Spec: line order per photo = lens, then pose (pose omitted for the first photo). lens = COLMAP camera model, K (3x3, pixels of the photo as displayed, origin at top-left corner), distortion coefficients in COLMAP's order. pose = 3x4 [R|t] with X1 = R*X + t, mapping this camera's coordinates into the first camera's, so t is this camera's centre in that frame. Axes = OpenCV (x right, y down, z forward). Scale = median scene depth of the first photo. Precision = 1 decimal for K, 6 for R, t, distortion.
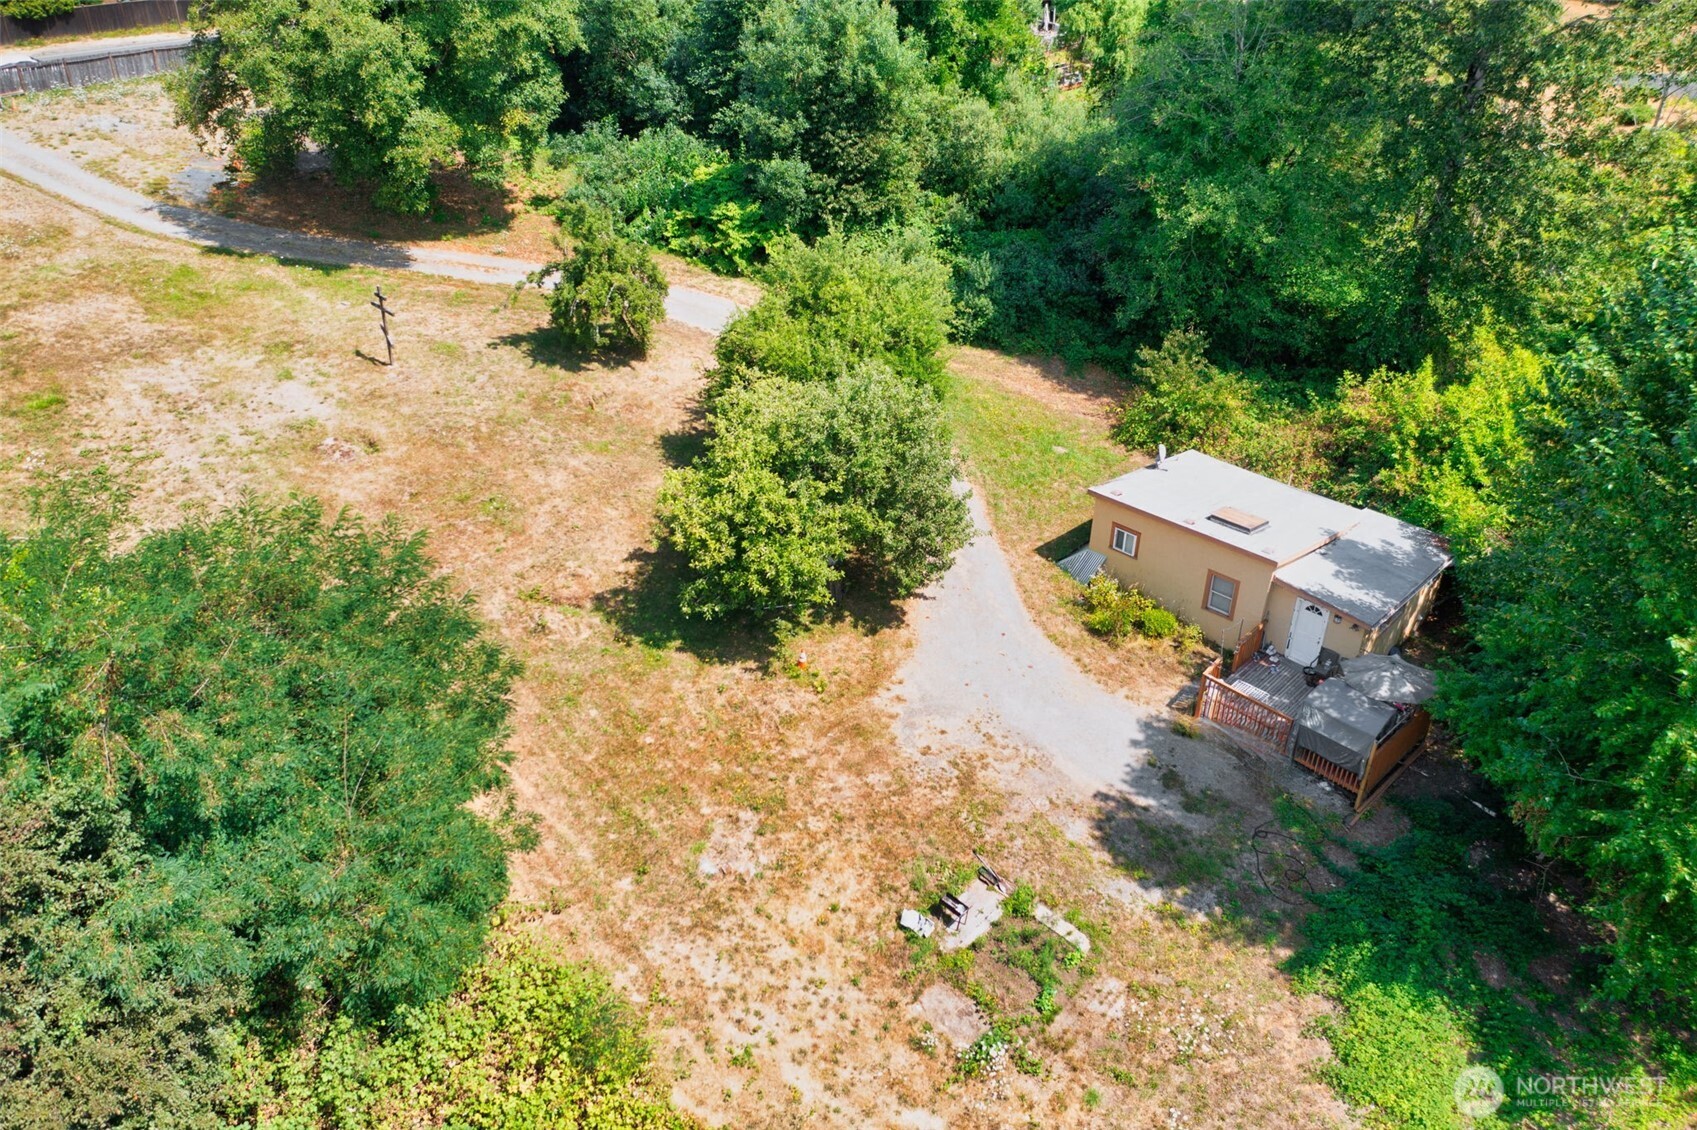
lens RADIAL K [[1337.5, 0, 848.5], [0, 1337.5, 565.0], [0, 0, 1]] dist [-0.022608, -0.004490]
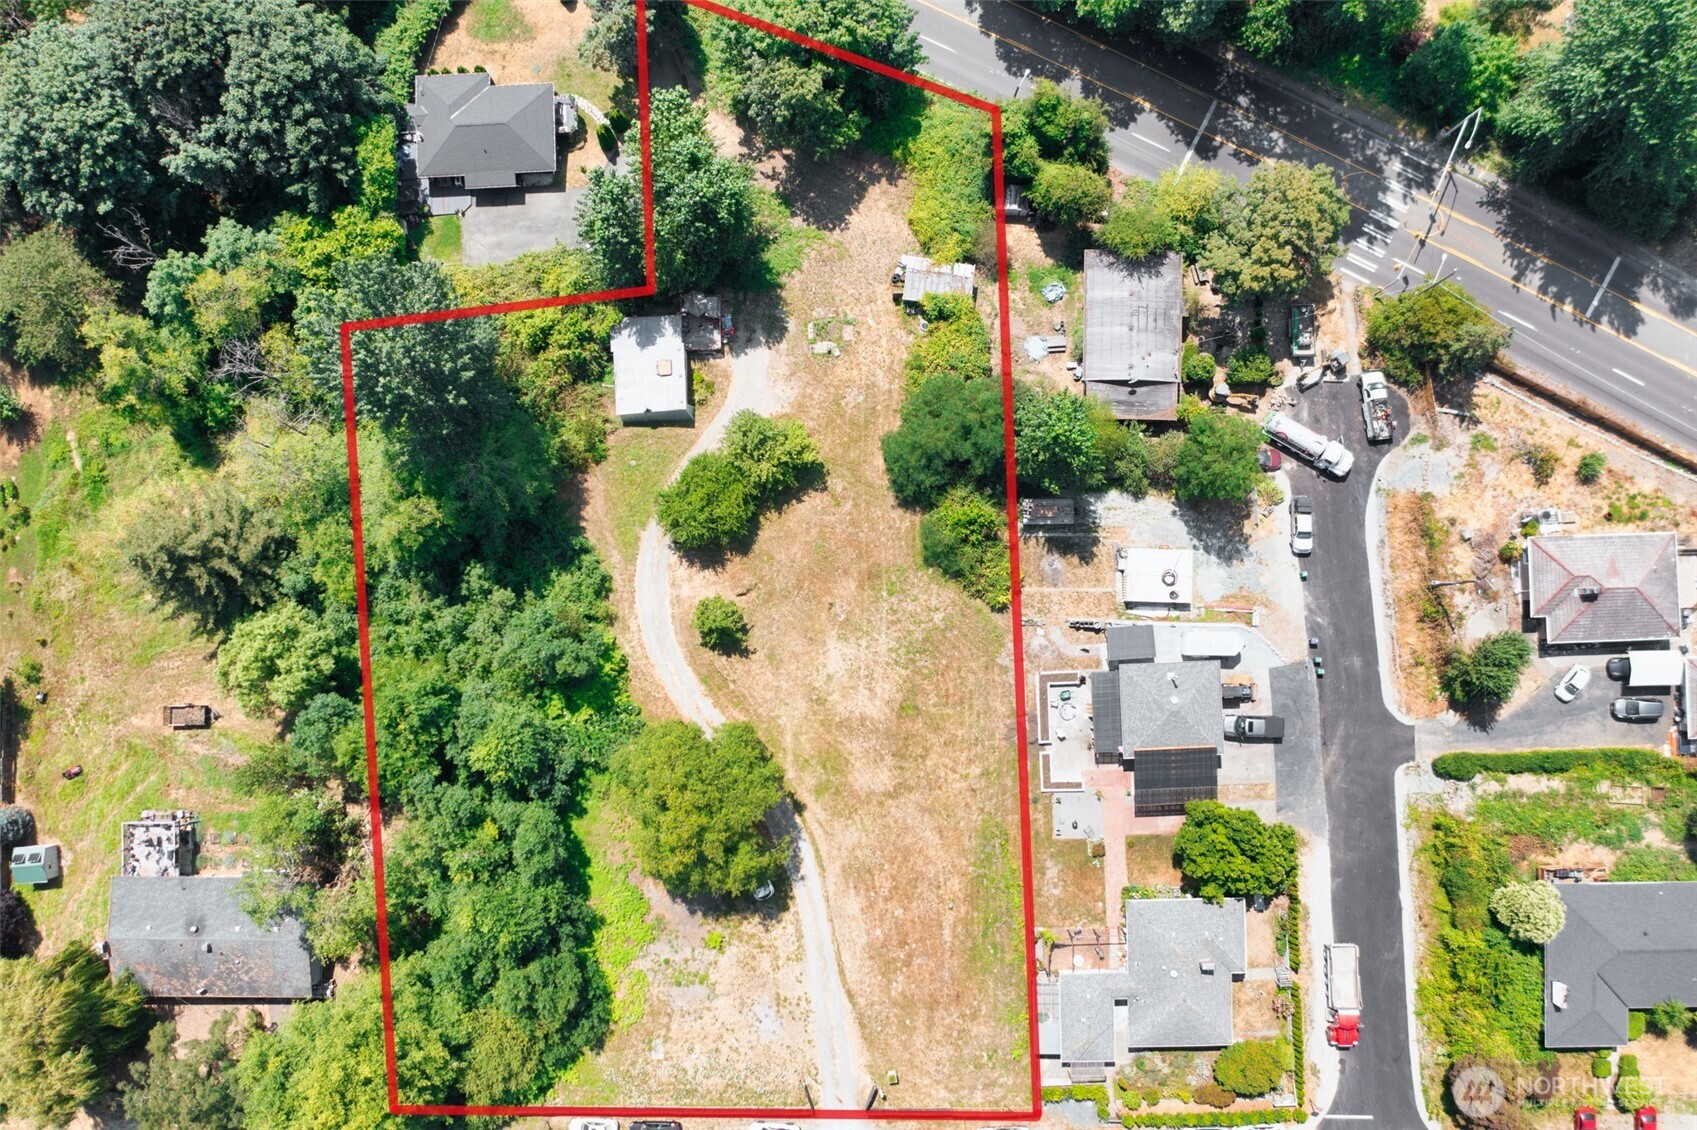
lens RADIAL K [[1337.5, 0, 848.5], [0, 1337.5, 565.0], [0, 0, 1]] dist [-0.022608, -0.004490]
pose [[-0.708851, -0.705311, 0.008189, -0.450549], [0.380981, -0.373071, 0.845974, -3.281407], [-0.593619, 0.602789, 0.533162, -0.813196]]
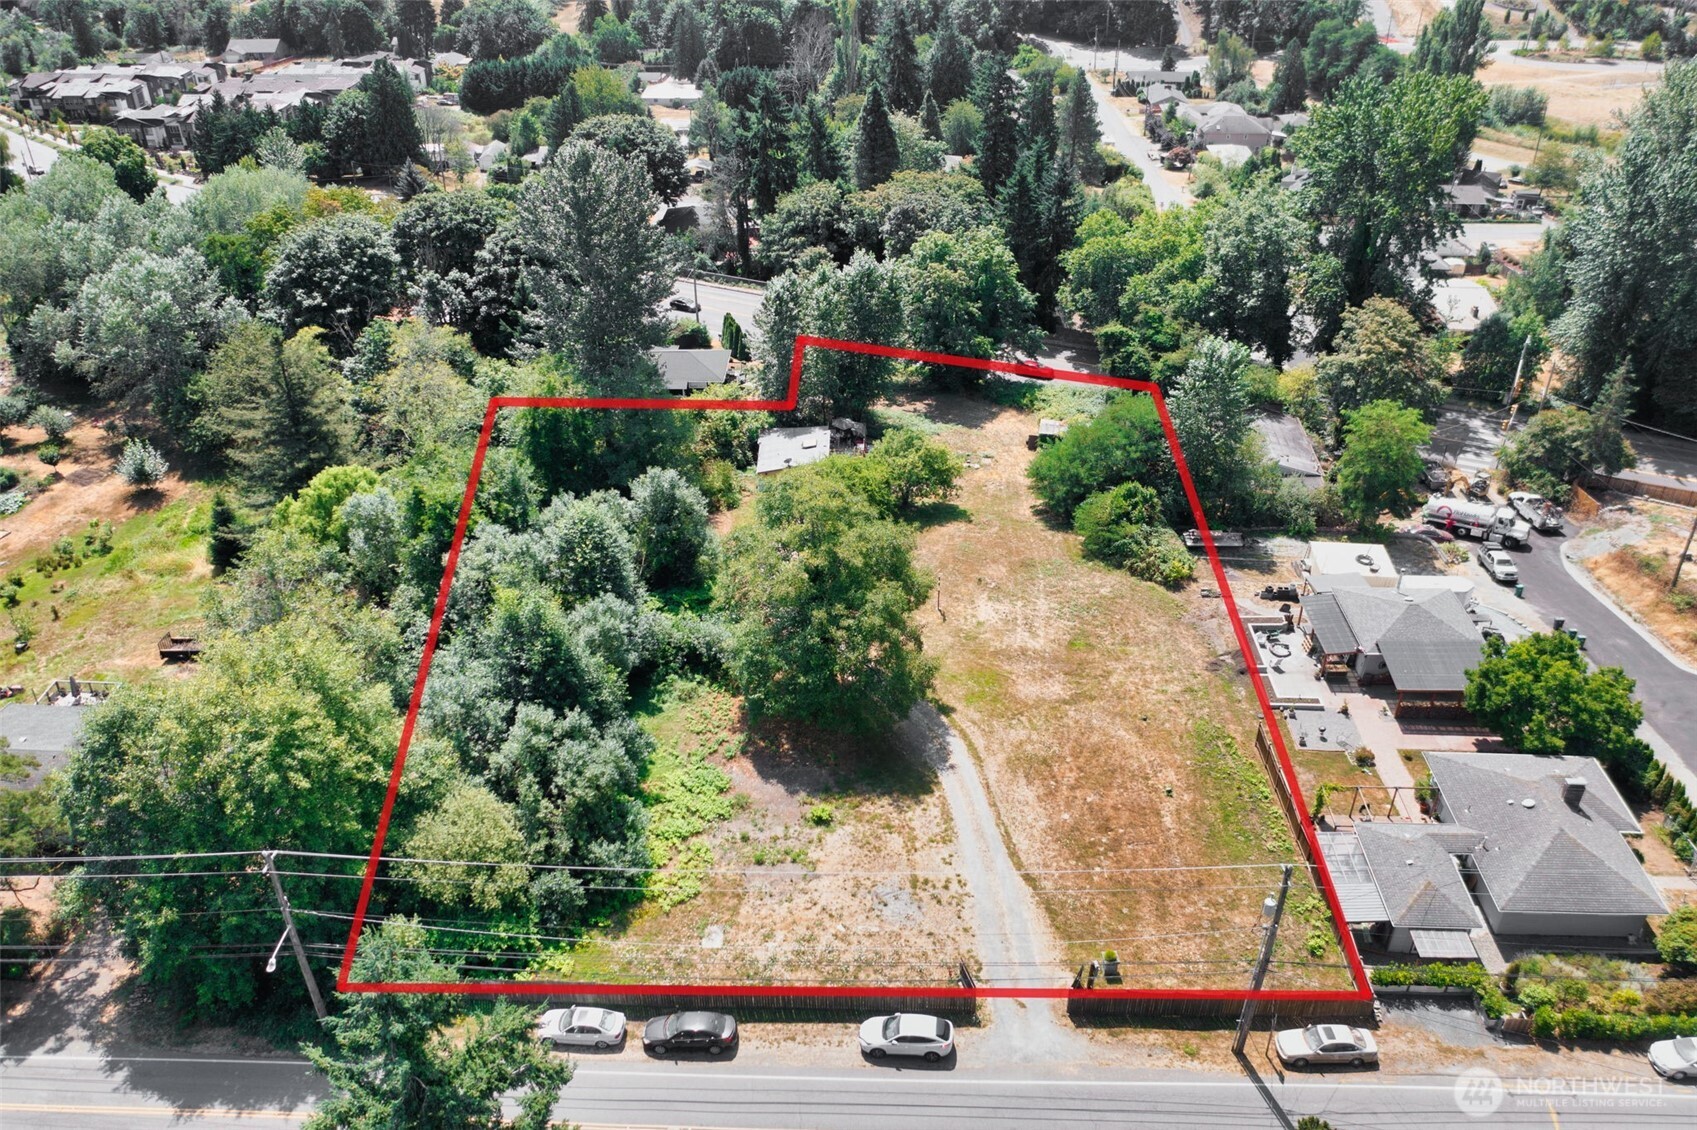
lens RADIAL K [[1337.5, 0, 848.5], [0, 1337.5, 565.0], [0, 0, 1]] dist [-0.022608, -0.004490]
pose [[-0.667216, -0.403897, 0.625851, -2.318587], [0.394621, 0.520942, 0.756897, -2.781146], [-0.631741, 0.751988, -0.188195, 2.131255]]
